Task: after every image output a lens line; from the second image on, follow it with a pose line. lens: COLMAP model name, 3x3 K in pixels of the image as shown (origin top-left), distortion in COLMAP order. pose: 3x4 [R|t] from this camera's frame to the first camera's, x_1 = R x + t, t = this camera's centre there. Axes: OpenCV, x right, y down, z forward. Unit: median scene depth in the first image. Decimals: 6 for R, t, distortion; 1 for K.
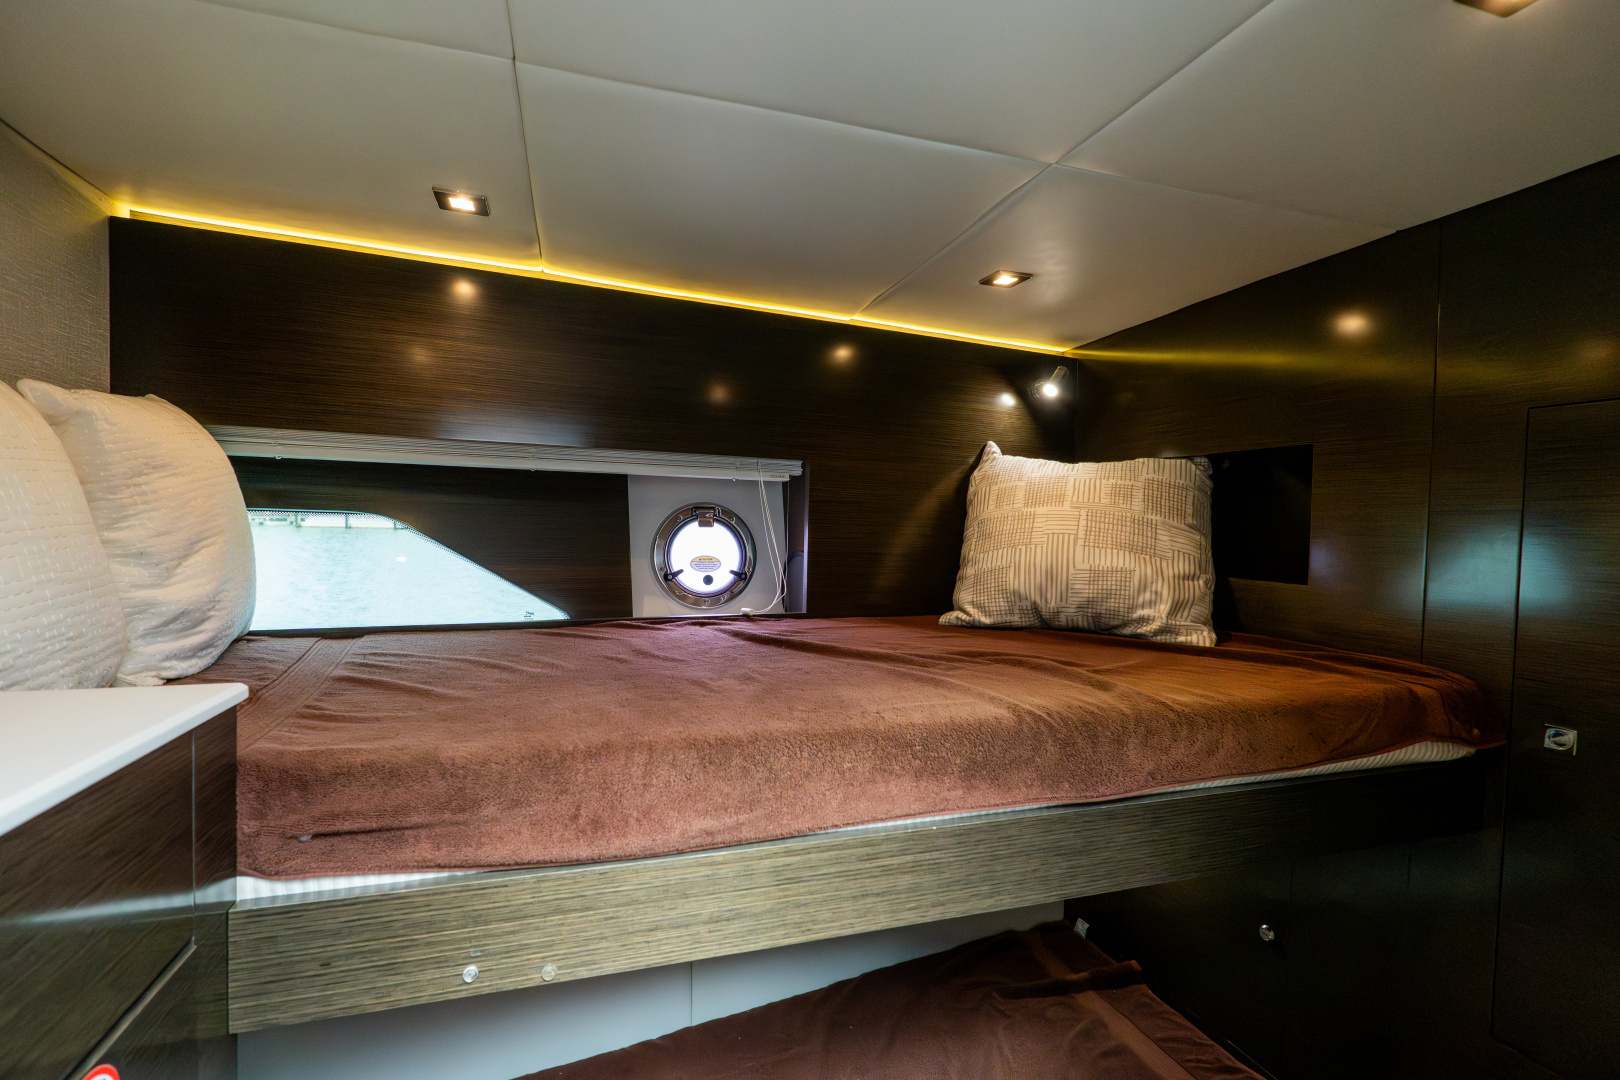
lens RADIAL K [[744.5, 0, 810.1], [0, 744.5, 536.6], [0, 0, 1]] dist [-0.008005, 0.001044]
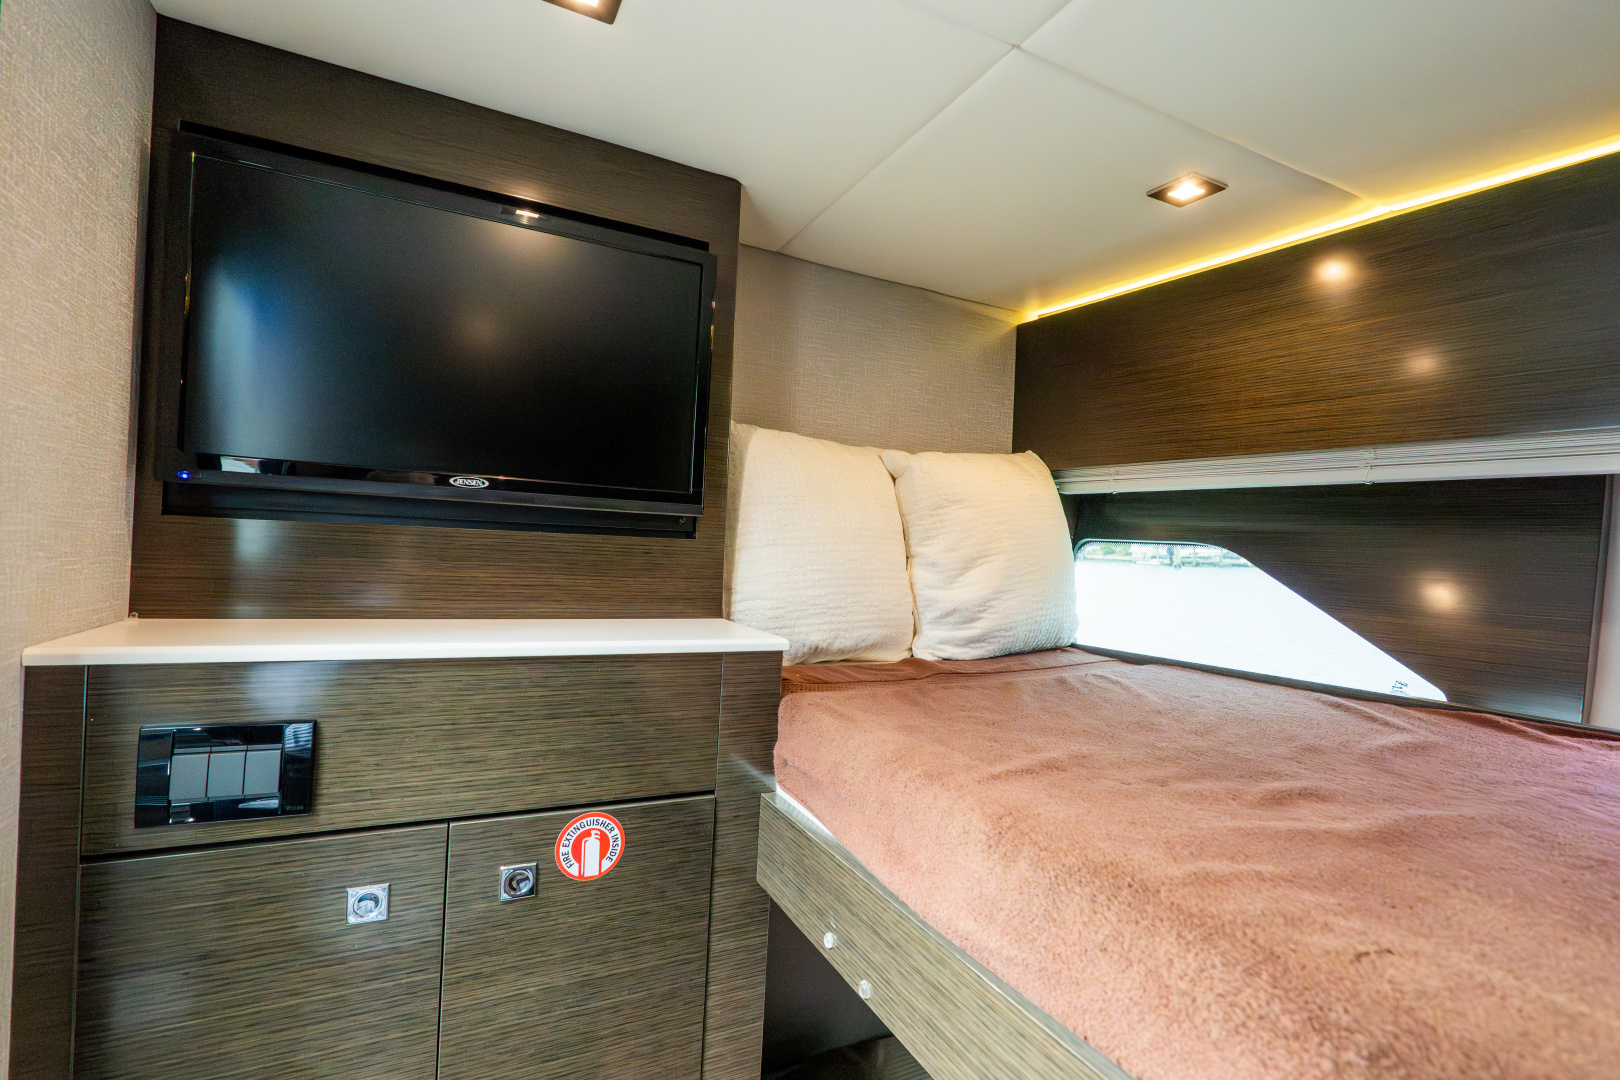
lens RADIAL K [[739.2, 0, 808.3], [0, 739.2, 544.3], [0, 0, 1]] dist [-0.010802, 0.000691]
pose [[0.131997, -0.013752, -0.991155, 0.366692], [-0.059977, 0.997961, -0.021834, 0.025972], [0.989434, 0.062328, 0.130903, 0.486236]]
